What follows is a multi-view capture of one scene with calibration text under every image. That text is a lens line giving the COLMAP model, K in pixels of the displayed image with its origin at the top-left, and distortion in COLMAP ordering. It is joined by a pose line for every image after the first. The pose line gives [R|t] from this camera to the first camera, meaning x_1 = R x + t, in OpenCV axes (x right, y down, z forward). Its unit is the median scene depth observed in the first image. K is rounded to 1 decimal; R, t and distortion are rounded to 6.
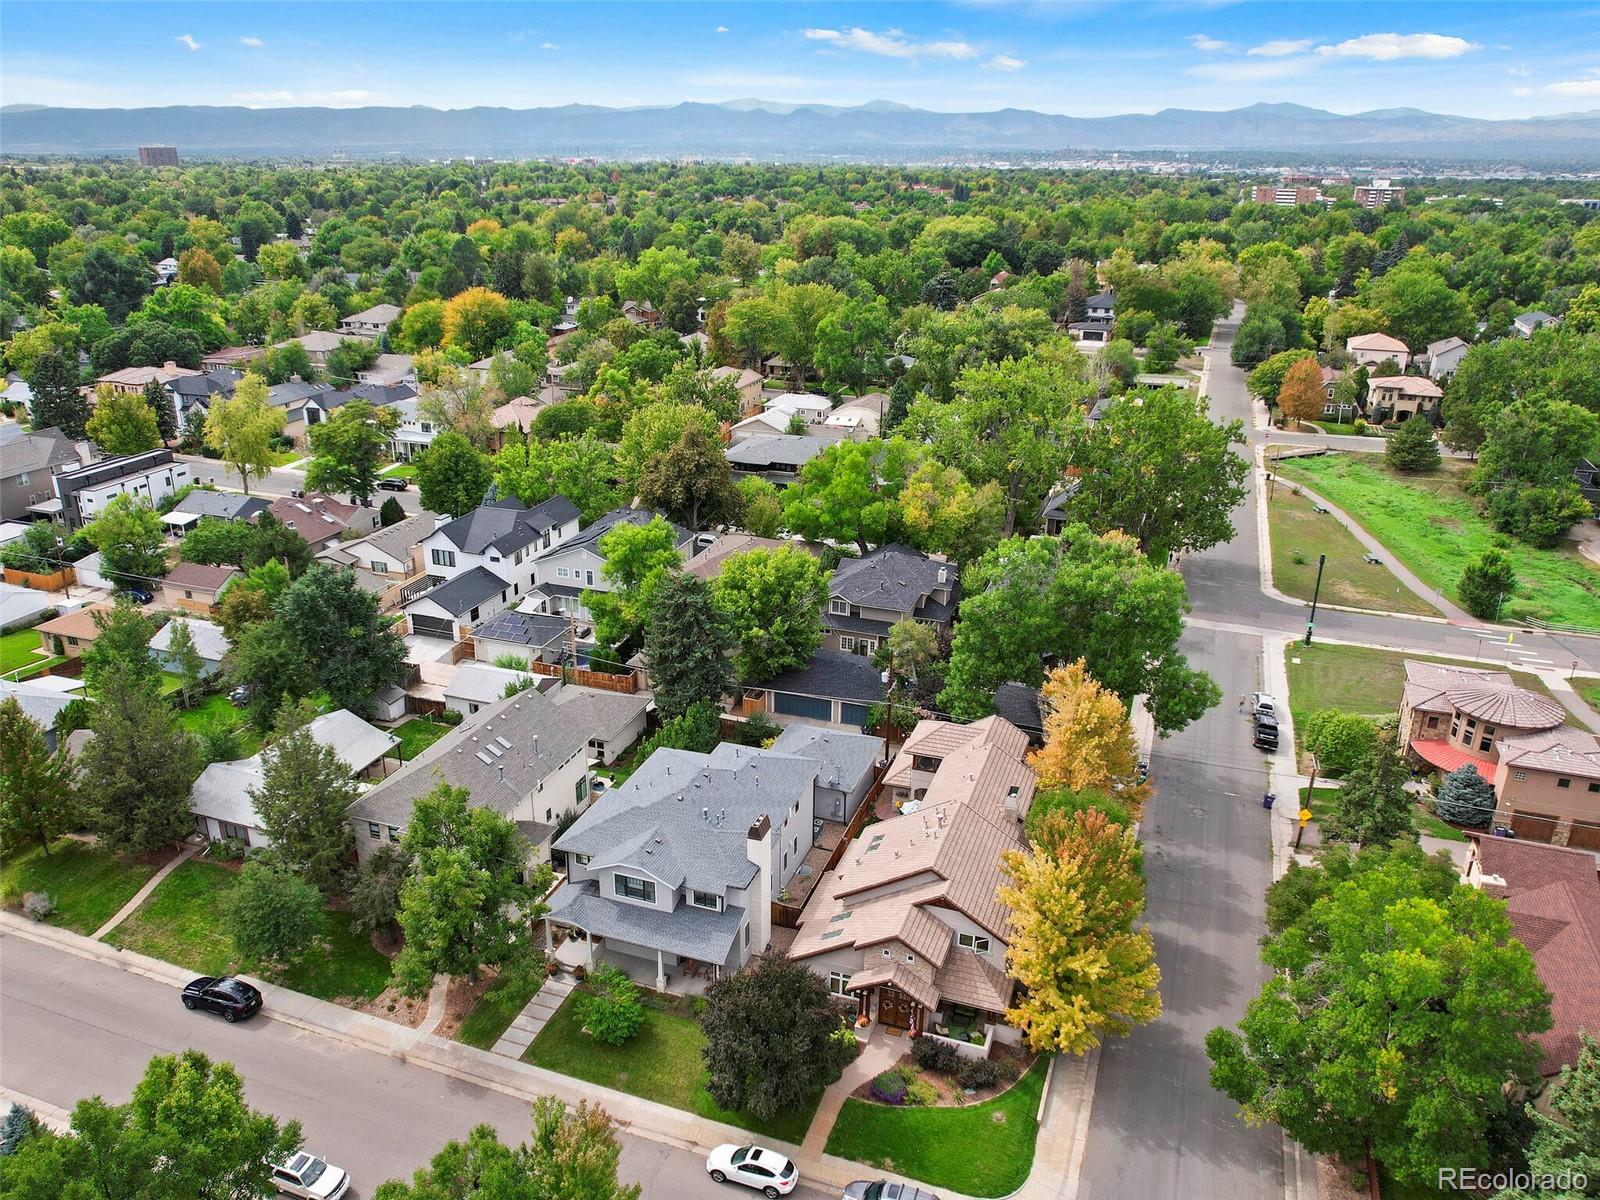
lens RADIAL K [[1186.6, 0, 767.9], [0, 1186.6, 635.5], [0, 0, 1]] dist [-0.062323, 0.035339]
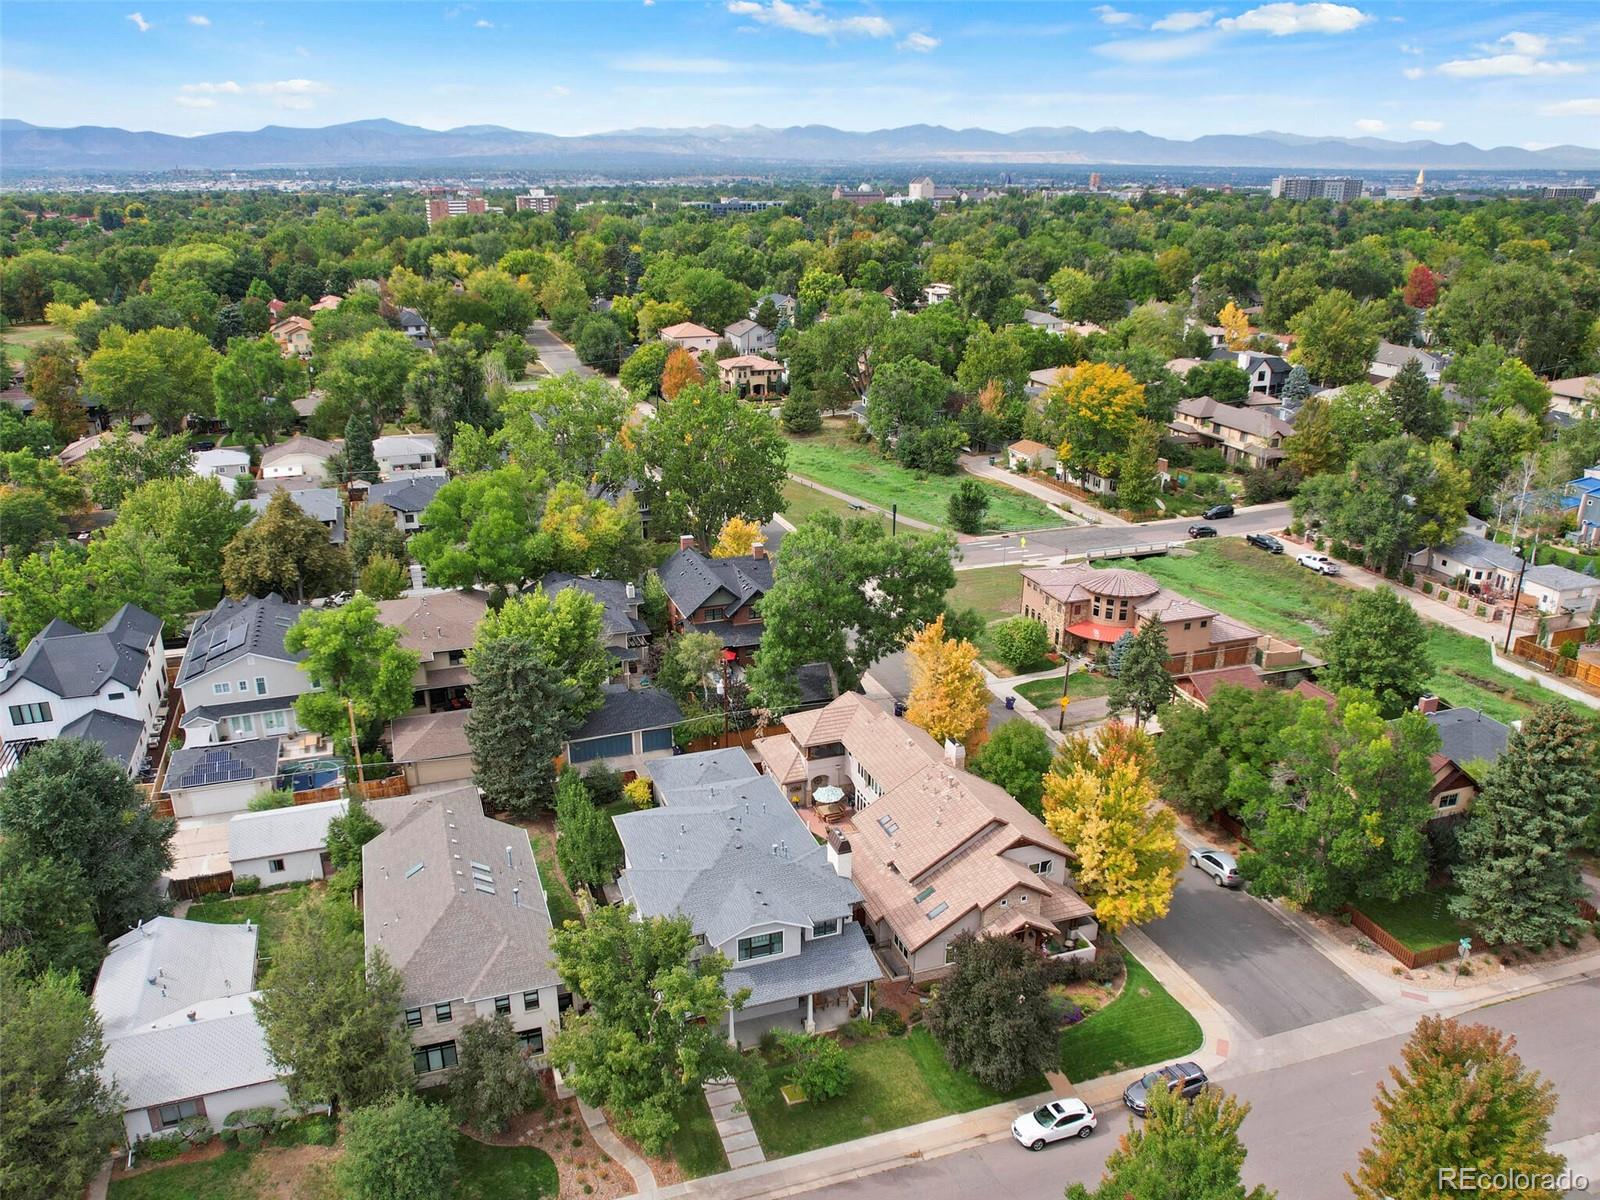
lens RADIAL K [[1186.6, 0, 767.9], [0, 1186.6, 635.5], [0, 0, 1]] dist [-0.062323, 0.035339]
pose [[0.778254, -0.236069, 0.581886, -0.334257], [0.243318, 0.967621, 0.067131, -0.049819], [-0.578893, 0.089338, 0.810495, 0.114056]]
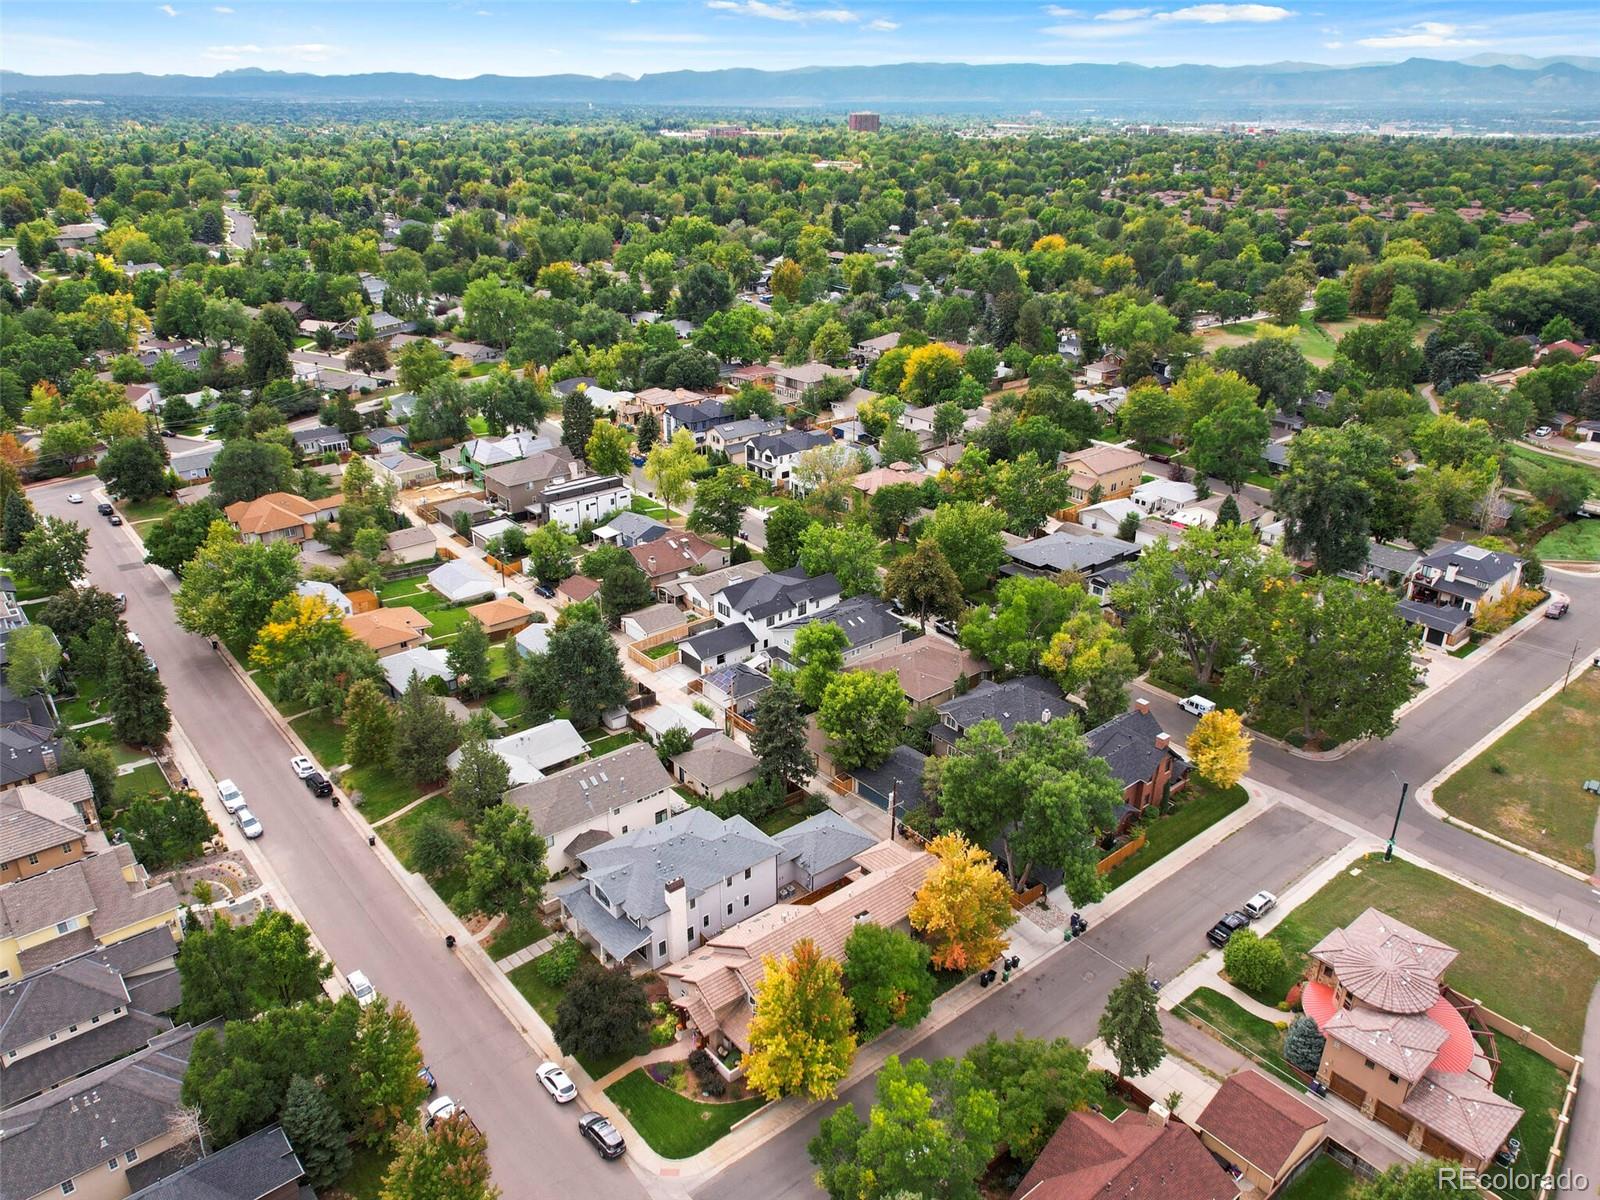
lens RADIAL K [[1138.6, 0, 803.5], [0, 1138.6, 624.8], [0, 0, 1]] dist [-0.058419, 0.047635]
pose [[0.868902, 0.208095, -0.449117, 0.406937], [-0.190178, 0.978043, 0.085235, -0.181060], [0.456992, 0.011351, 0.889398, -0.132396]]
